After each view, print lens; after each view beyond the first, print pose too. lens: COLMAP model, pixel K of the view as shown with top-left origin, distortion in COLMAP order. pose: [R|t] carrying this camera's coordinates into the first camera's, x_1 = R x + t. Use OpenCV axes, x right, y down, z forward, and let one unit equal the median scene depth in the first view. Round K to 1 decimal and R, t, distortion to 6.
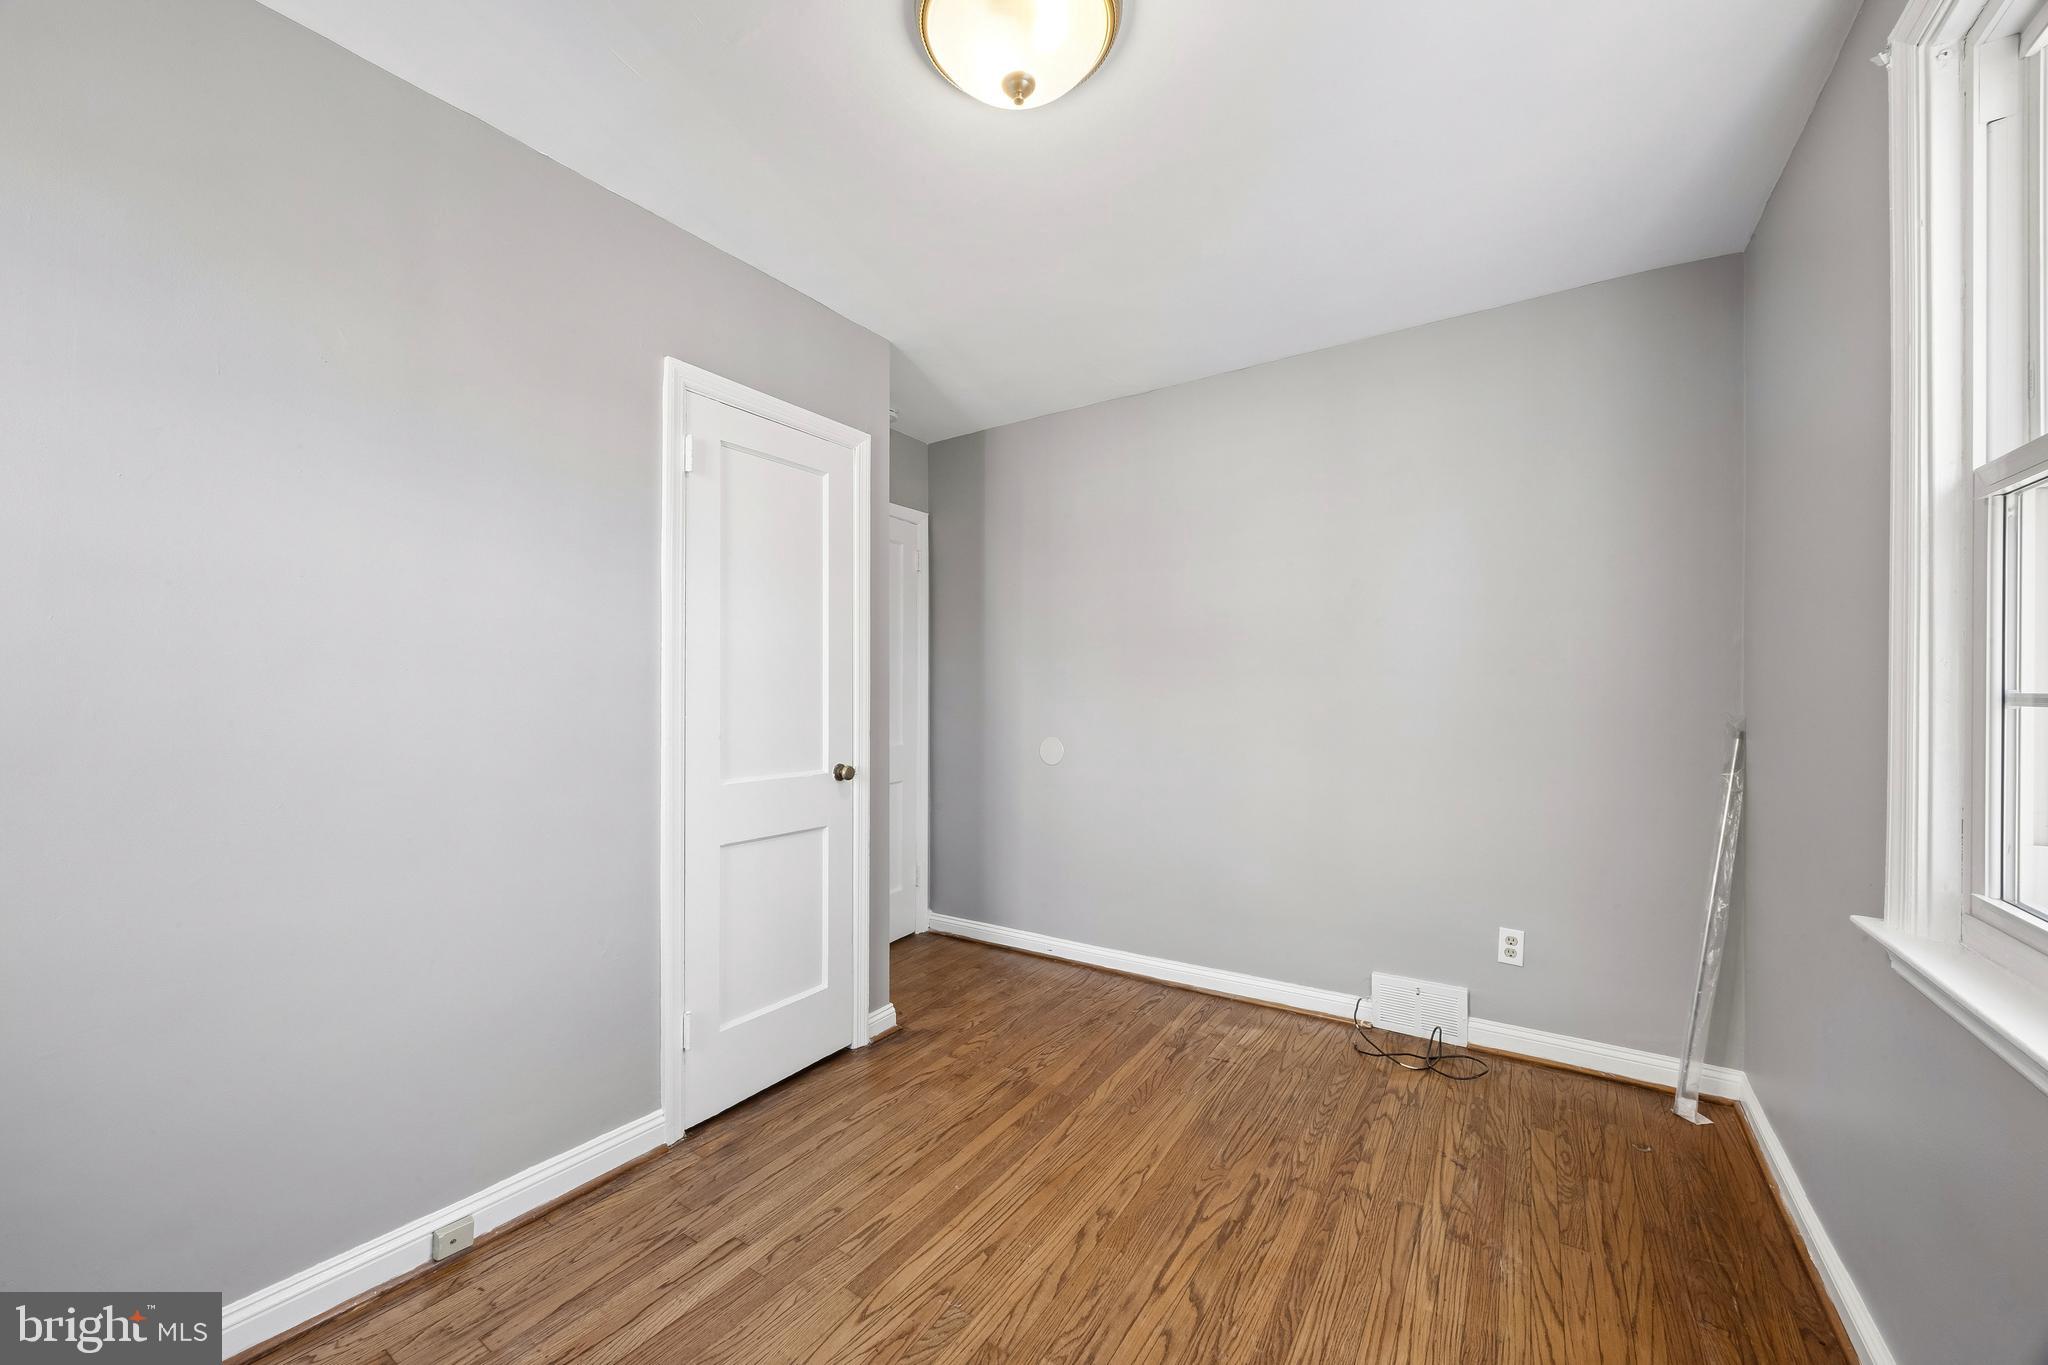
lens RADIAL K [[775.4, 0, 1013.8], [0, 775.4, 680.5], [0, 0, 1]] dist [-0.005913, 0.000076]
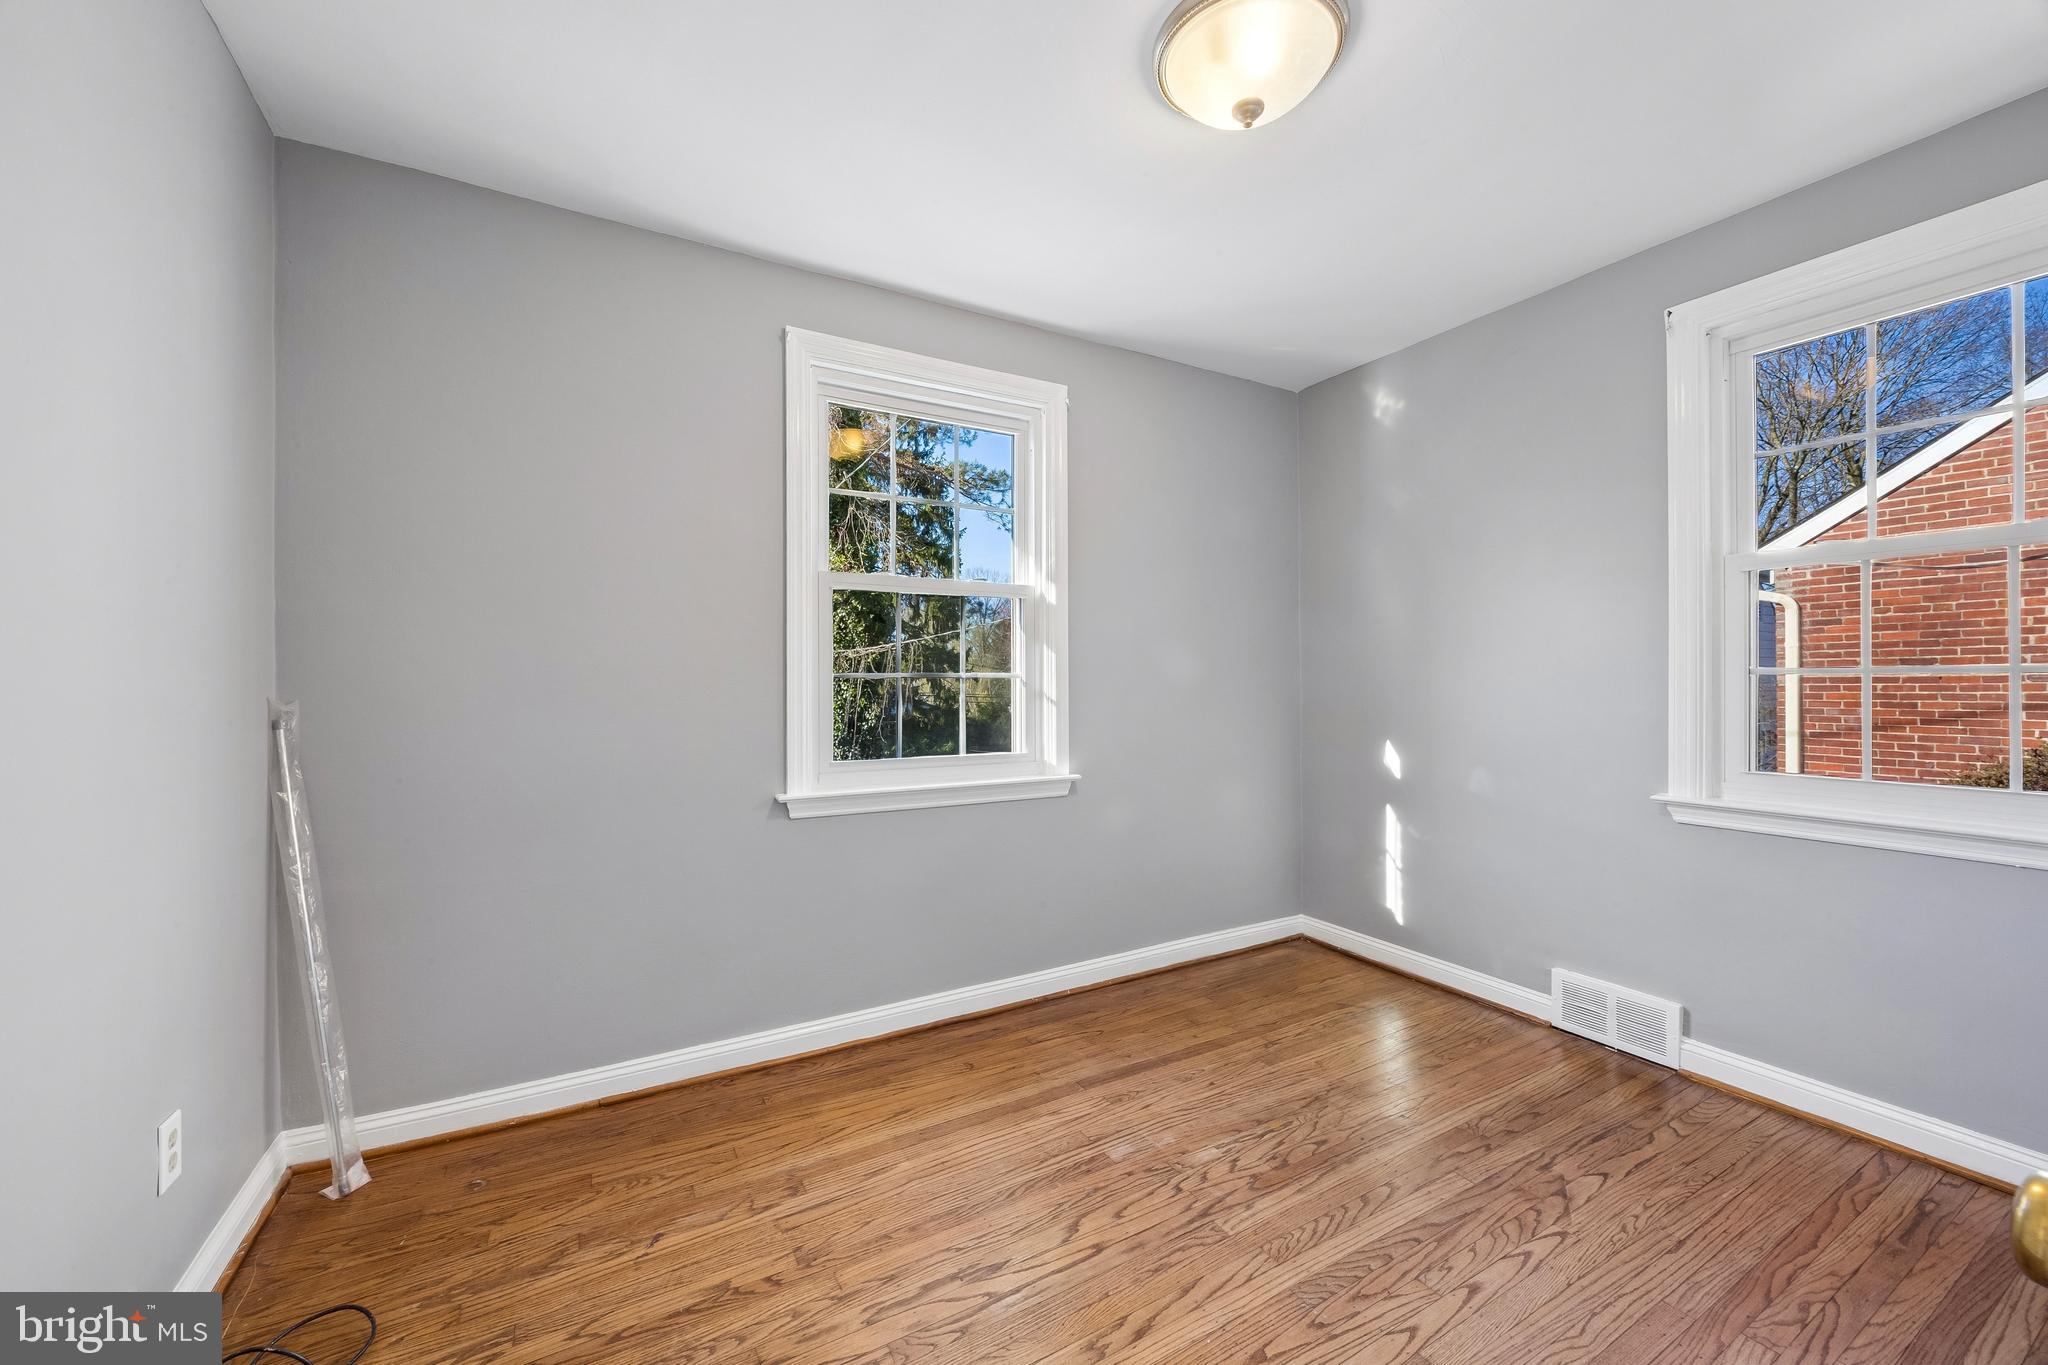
lens RADIAL K [[775.4, 0, 1013.8], [0, 775.4, 680.5], [0, 0, 1]] dist [-0.005913, 0.000076]
pose [[-0.891243, -0.000891, 0.453526, -0.177066], [-0.004705, 0.999962, -0.007281, 0.036609], [-0.453503, -0.008624, -0.891213, 1.949356]]
